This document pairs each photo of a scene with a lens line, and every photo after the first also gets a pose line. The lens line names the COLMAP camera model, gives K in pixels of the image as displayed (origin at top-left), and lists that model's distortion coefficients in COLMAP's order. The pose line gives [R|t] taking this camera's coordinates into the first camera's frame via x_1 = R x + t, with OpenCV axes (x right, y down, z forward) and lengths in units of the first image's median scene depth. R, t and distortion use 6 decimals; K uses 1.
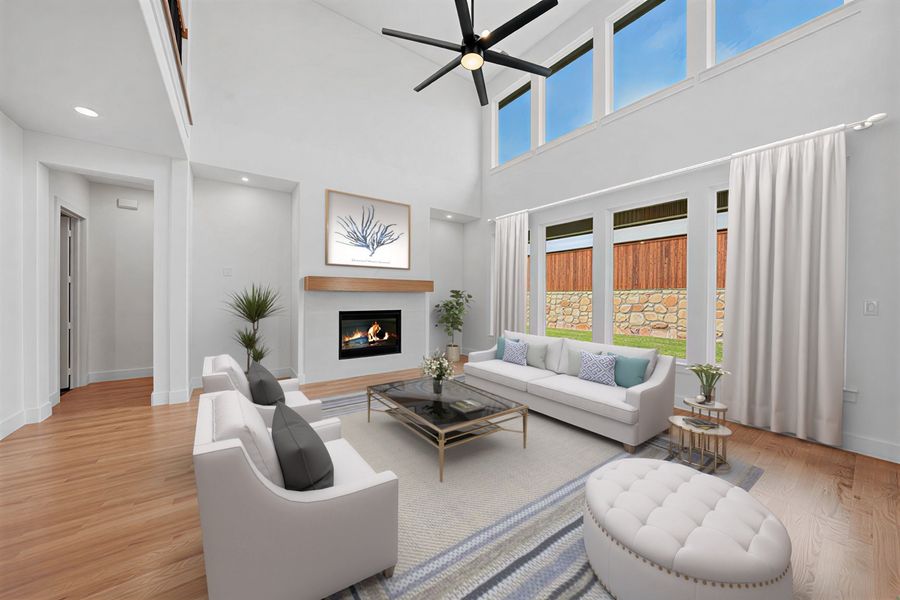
lens RADIAL K [[307.4, 0, 450.0], [0, 307.4, 300.0], [0, 0, 1]] dist [-0.018809, -0.000025]
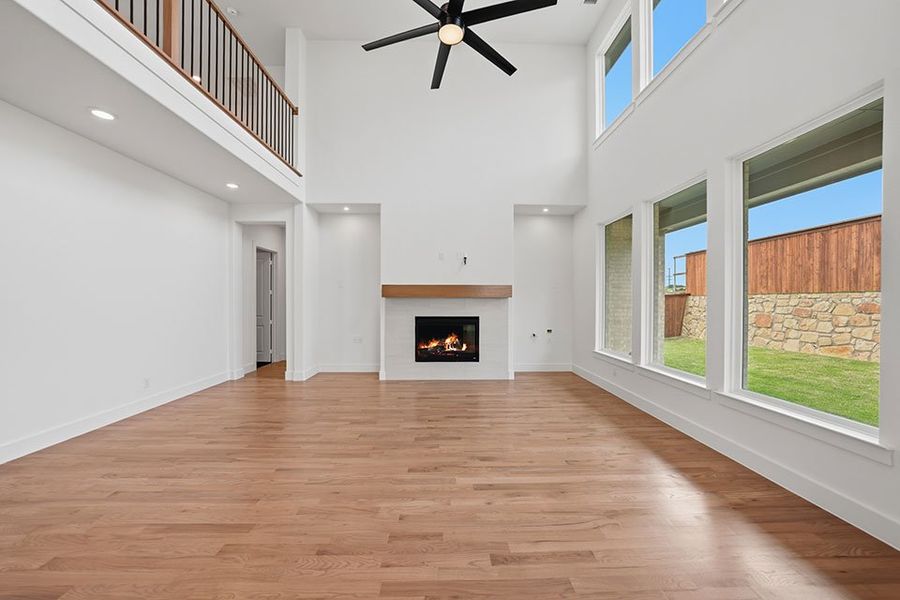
lens RADIAL K [[319.3, 0, 446.4], [0, 319.3, 302.1], [0, 0, 1]] dist [-0.019211, 0.000210]
pose [[0.836625, -0.006211, -0.547741, 0.289407], [0.000822, 0.999949, -0.010084, -0.011663], [0.547776, 0.007986, 0.836587, 0.136356]]
